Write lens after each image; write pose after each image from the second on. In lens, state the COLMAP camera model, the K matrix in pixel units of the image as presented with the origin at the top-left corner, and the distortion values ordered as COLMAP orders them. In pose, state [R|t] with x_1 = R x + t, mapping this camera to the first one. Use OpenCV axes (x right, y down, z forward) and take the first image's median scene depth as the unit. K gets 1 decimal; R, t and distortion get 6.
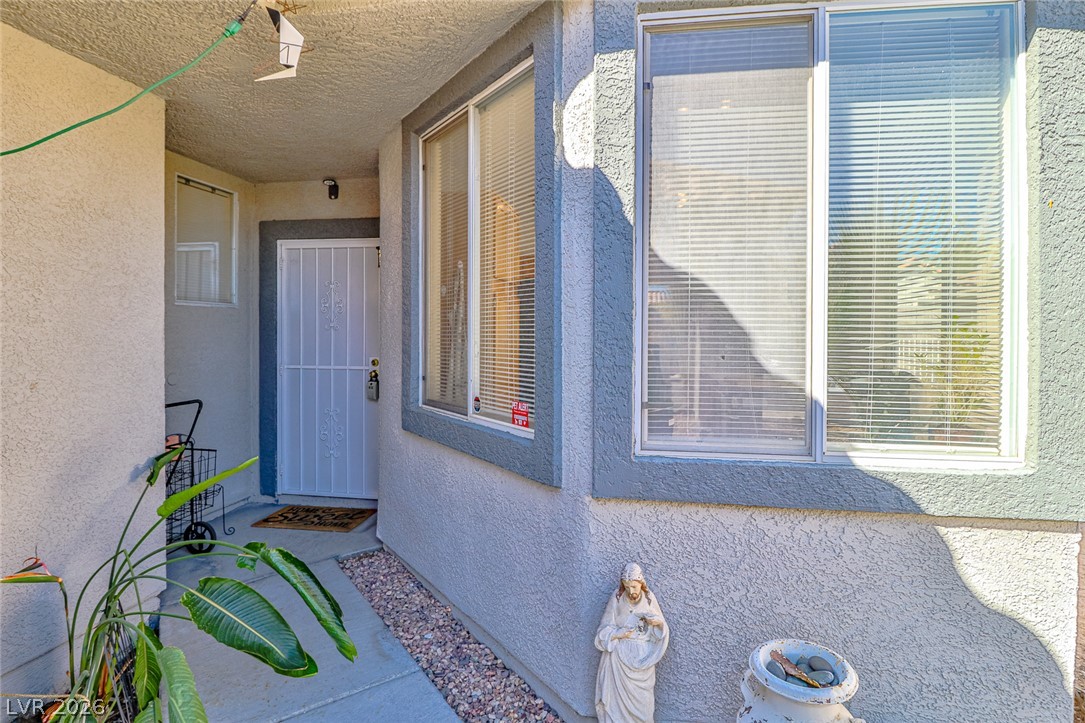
lens RADIAL K [[568.2, 0, 541.9], [0, 568.2, 341.3], [0, 0, 1]] dist [-0.001636, -0.000231]
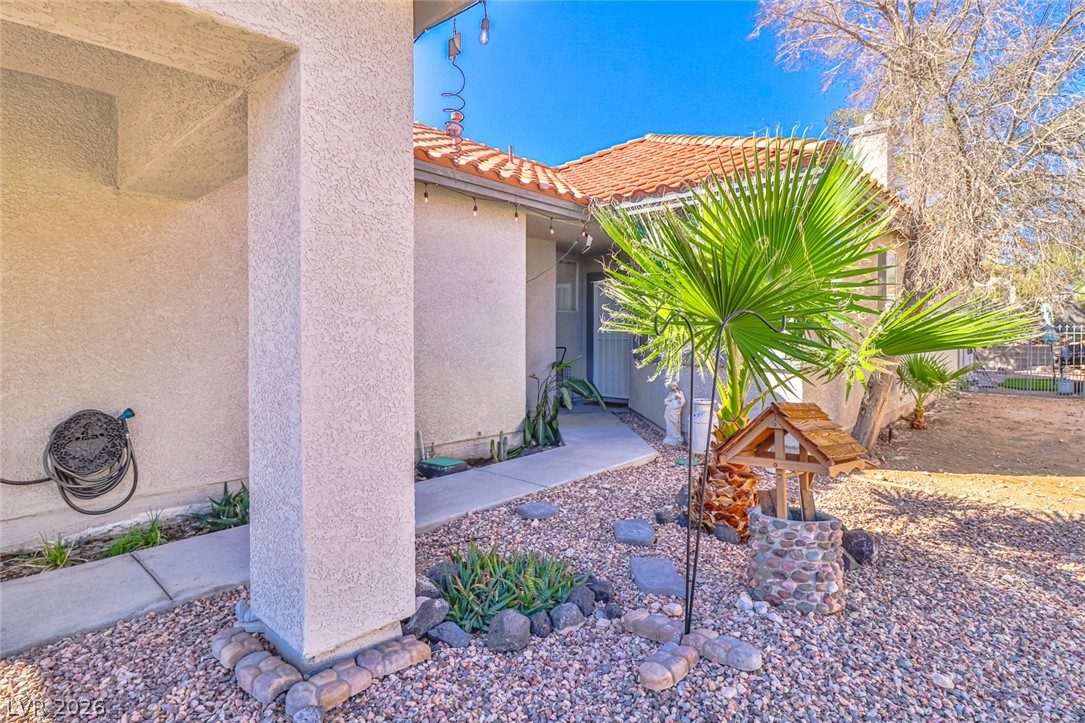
lens RADIAL K [[568.2, 0, 541.9], [0, 568.2, 341.3], [0, 0, 1]] dist [-0.001636, -0.000231]
pose [[0.848767, -0.001457, -0.528764, 0.890339], [-0.002902, 0.999968, -0.007415, 0.111313], [0.528758, 0.007828, 0.848736, -1.641376]]
